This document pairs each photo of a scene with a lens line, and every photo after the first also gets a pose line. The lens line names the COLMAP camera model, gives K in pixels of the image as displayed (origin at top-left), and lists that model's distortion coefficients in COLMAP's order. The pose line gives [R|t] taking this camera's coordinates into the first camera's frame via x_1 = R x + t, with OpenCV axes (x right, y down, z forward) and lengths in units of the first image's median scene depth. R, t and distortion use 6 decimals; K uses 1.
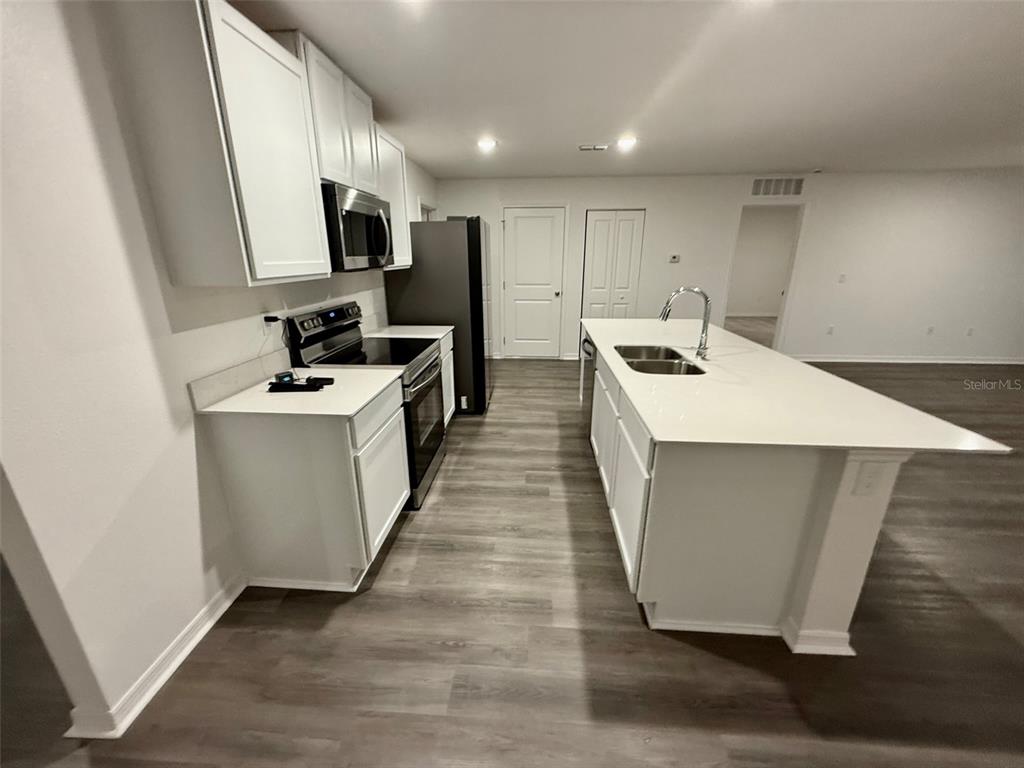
lens RADIAL K [[407.4, 0, 505.8], [0, 407.4, 385.4], [0, 0, 1]] dist [-0.001449, 0.000111]
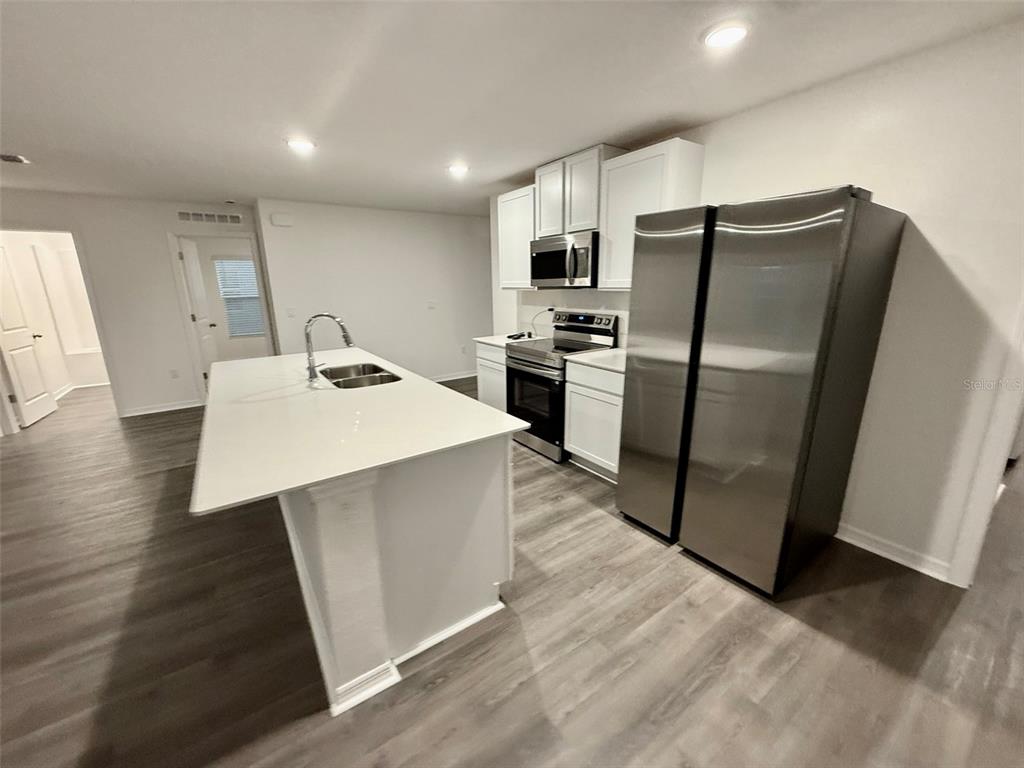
lens RADIAL K [[407.4, 0, 506.2], [0, 407.4, 386.0], [0, 0, 1]] dist [-0.001449, 0.000111]
pose [[-0.783918, 0.170388, -0.597026, 0.606896], [-0.170313, 0.865702, 0.470695, -0.529091], [0.597048, 0.470667, -0.649620, 1.674836]]
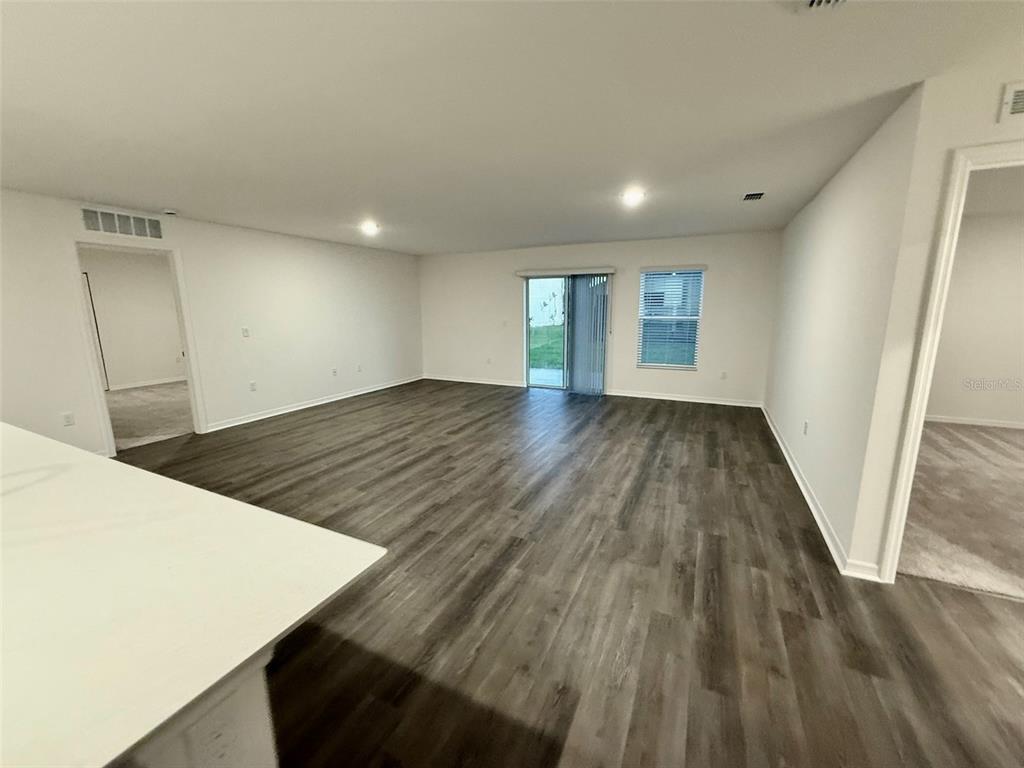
lens RADIAL K [[407.4, 0, 514.1], [0, 407.4, 382.9], [0, 0, 1]] dist [-0.001449, 0.000111]
pose [[0.362252, -0.167243, 0.916953, 0.316634], [0.289641, 0.955265, 0.059805, -0.050928], [-0.885936, 0.243923, 0.394487, 0.191562]]
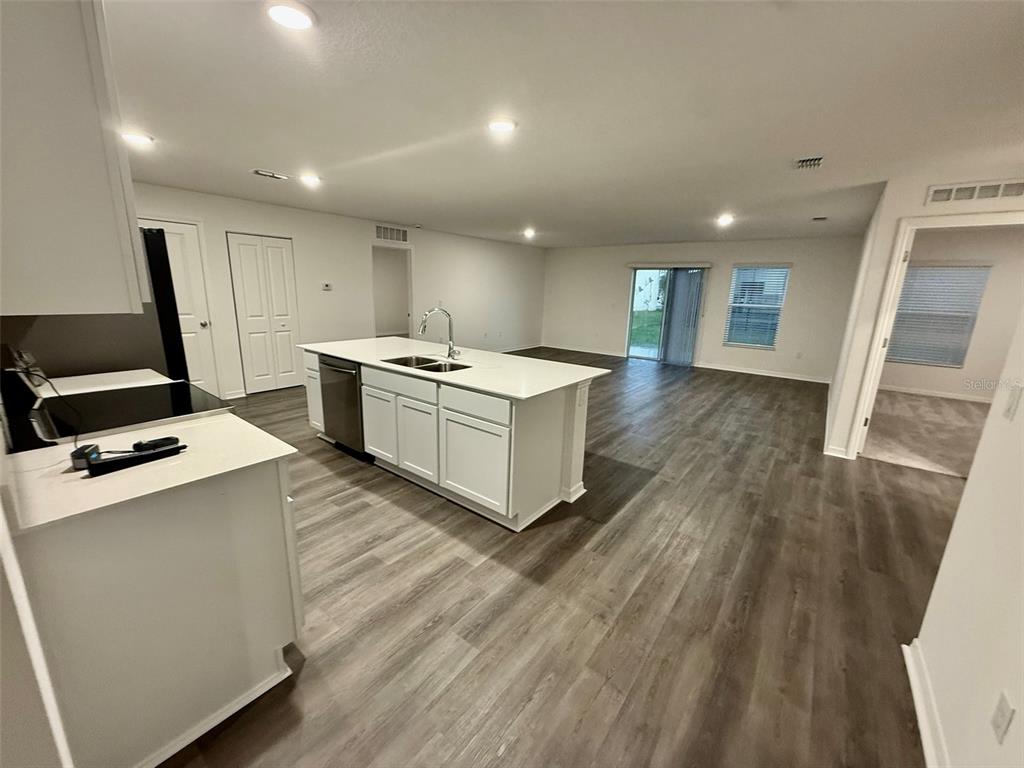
lens RADIAL K [[407.4, 0, 510.6], [0, 407.4, 385.5], [0, 0, 1]] dist [-0.001449, 0.000111]
pose [[0.556564, -0.172349, 0.812731, -0.465789], [0.225271, 0.972905, 0.052048, -0.005542], [-0.799681, 0.154117, 0.580309, 0.045471]]
